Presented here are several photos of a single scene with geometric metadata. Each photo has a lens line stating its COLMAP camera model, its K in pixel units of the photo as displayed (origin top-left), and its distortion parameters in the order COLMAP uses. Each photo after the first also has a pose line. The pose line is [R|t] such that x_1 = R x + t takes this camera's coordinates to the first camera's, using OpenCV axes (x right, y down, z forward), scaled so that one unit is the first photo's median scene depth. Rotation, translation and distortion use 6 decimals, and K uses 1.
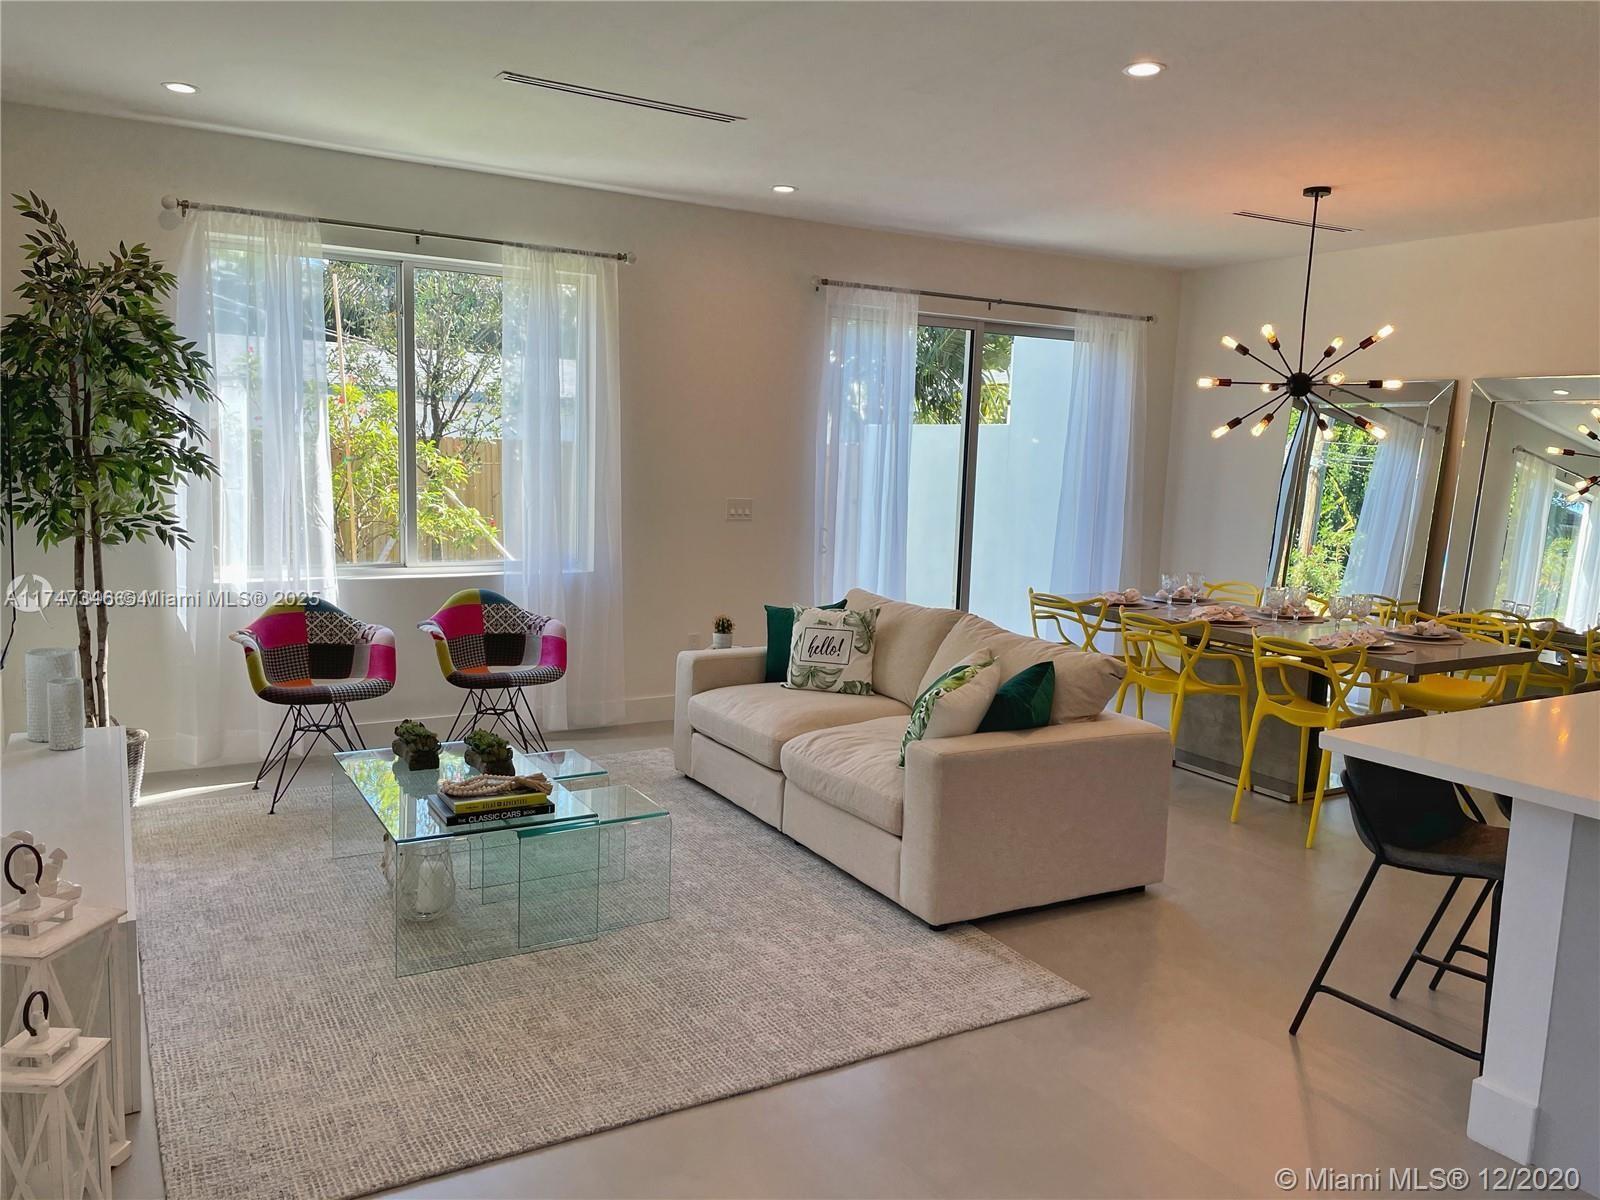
lens RADIAL K [[1210.5, 0, 801.0], [0, 1210.5, 593.6], [0, 0, 1]] dist [0.083120, -0.098743]
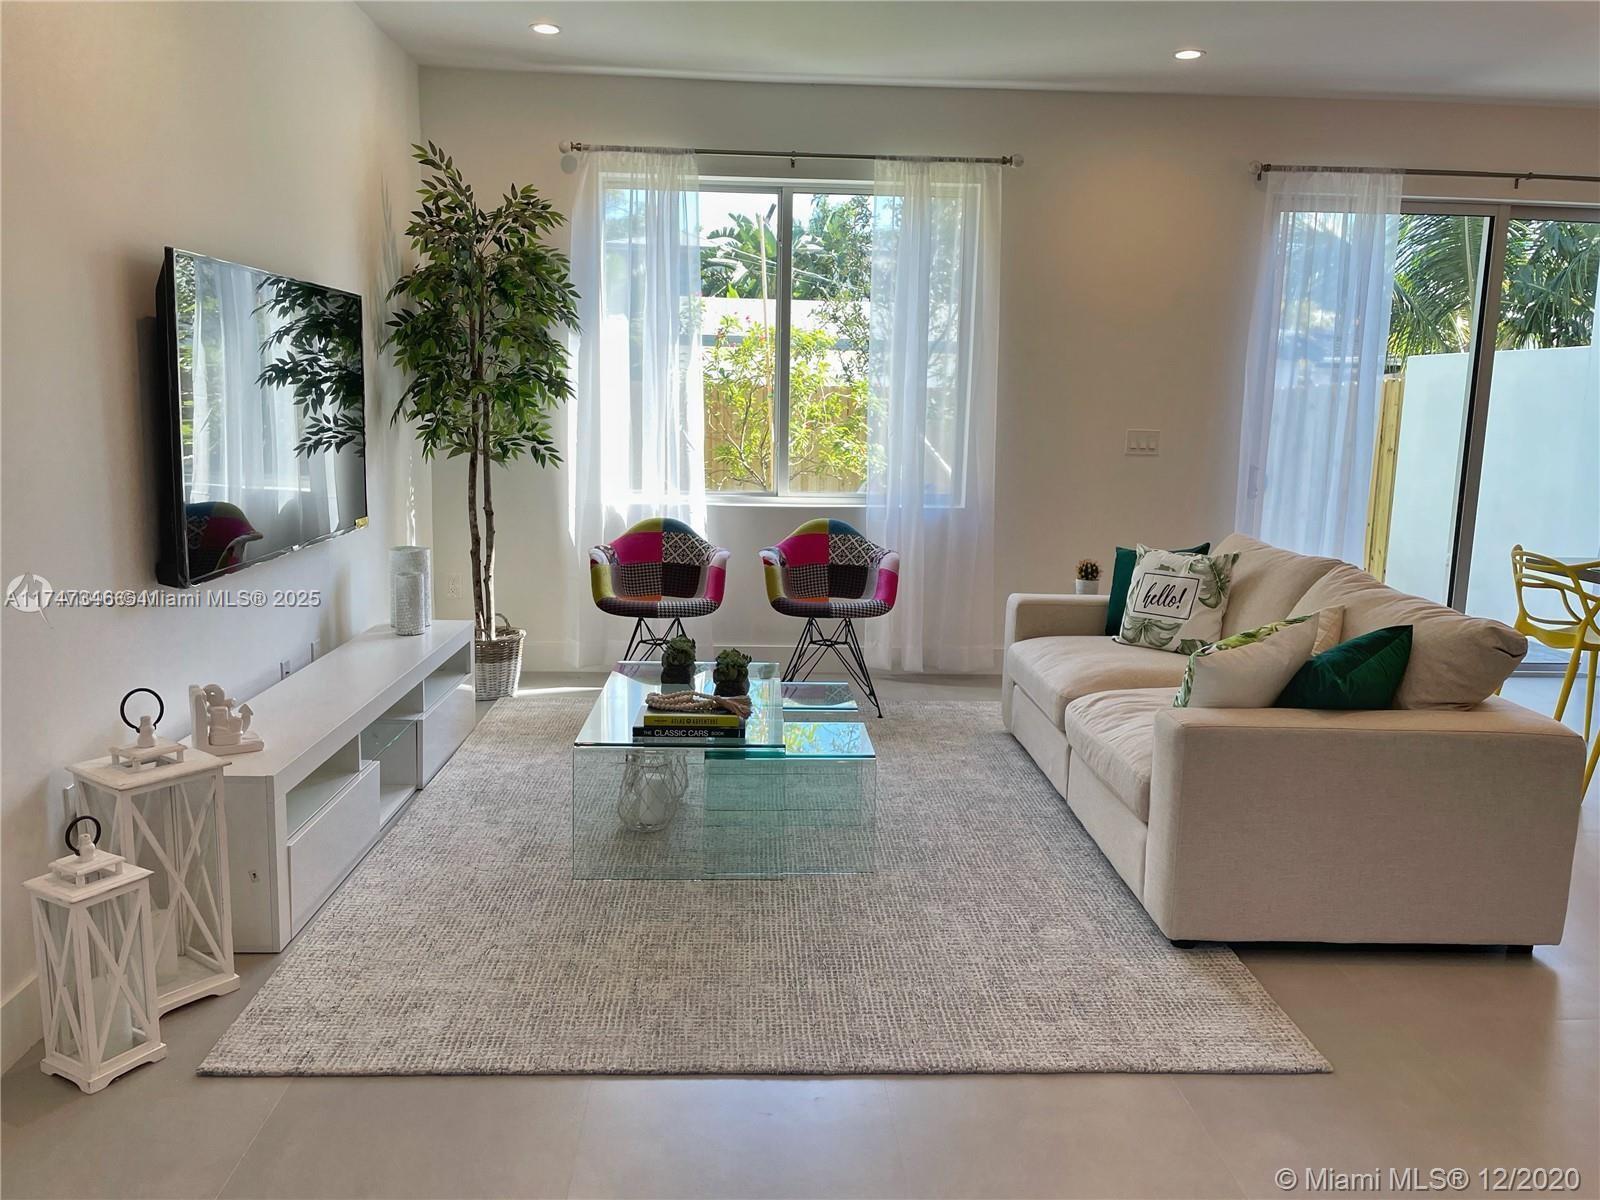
lens RADIAL K [[1210.5, 0, 793.8], [0, 1210.5, 592.4], [0, 0, 1]] dist [0.083120, -0.098743]
pose [[0.884025, 0.061388, -0.463390, 0.183954], [-0.049062, 0.998049, 0.038620, 0.021279], [0.464857, -0.011407, 0.885312, 0.136040]]
